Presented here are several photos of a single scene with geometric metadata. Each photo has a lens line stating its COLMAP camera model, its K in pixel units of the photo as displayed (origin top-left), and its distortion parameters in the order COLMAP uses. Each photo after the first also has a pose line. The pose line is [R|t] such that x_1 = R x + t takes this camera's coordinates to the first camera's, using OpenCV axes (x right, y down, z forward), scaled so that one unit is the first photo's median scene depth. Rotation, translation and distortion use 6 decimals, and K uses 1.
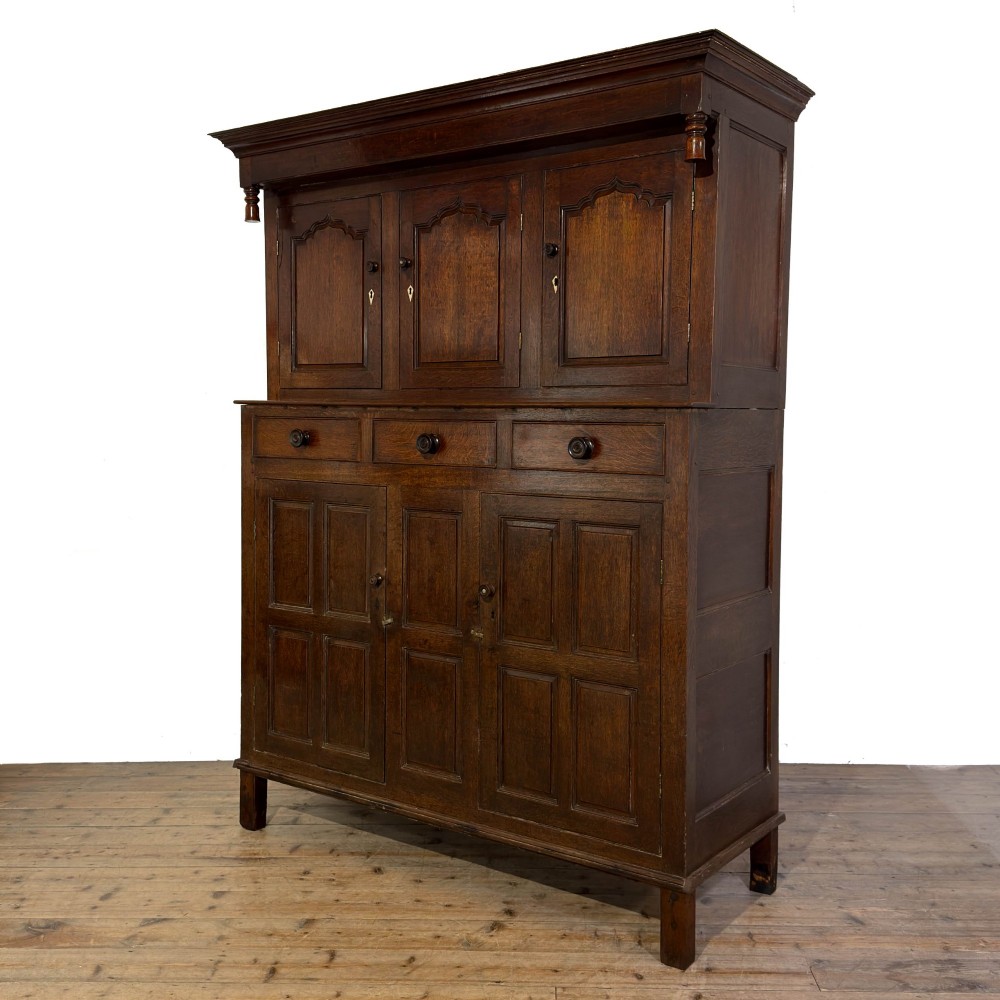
lens RADIAL K [[1149.2, 0, 509.5], [0, 1149.2, 486.2], [0, 0, 1]] dist [0.122206, -0.249282]
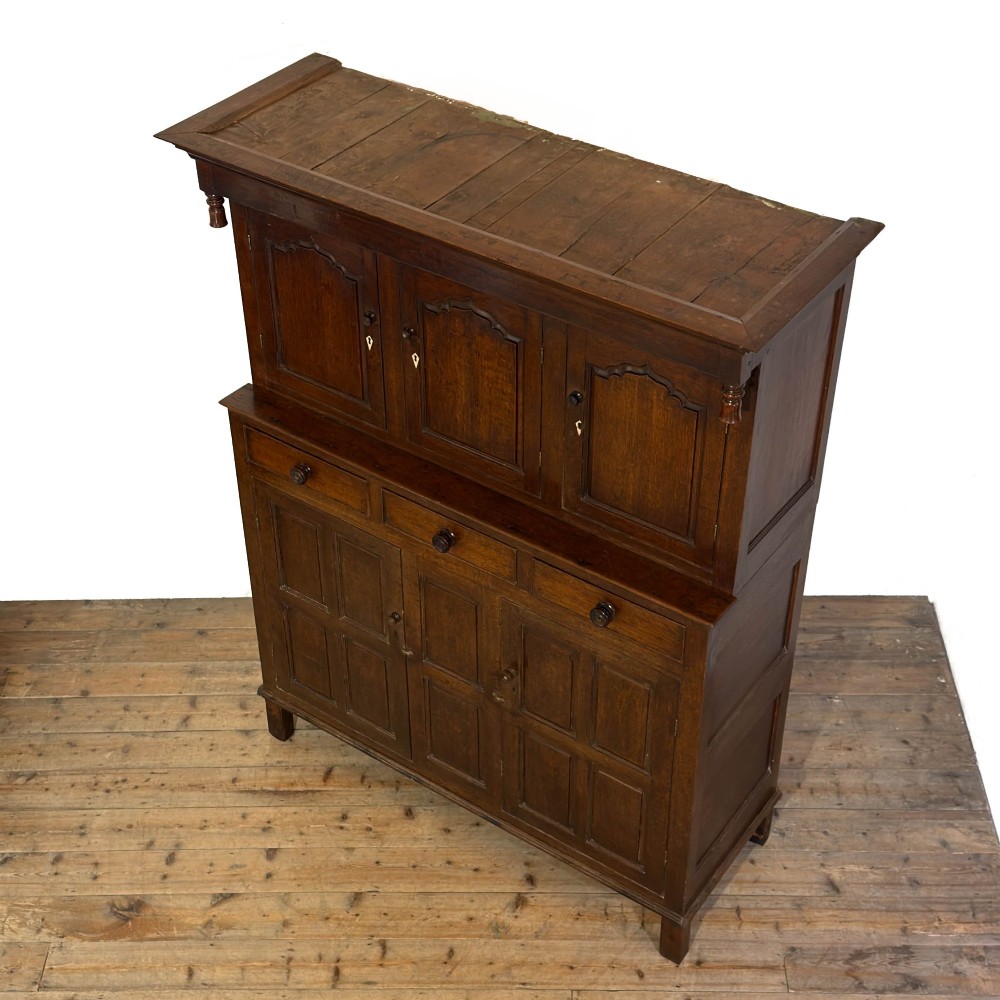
lens RADIAL K [[1595.7, 0, 500.0], [0, 1595.7, 500.0], [0, 0, 1]] dist [0.202903, -0.513837]
pose [[0.999878, -0.015572, -0.000863, -0.023368], [0.013263, 0.819884, 0.572375, -0.862387], [-0.008206, -0.572317, 0.819991, -0.086648]]
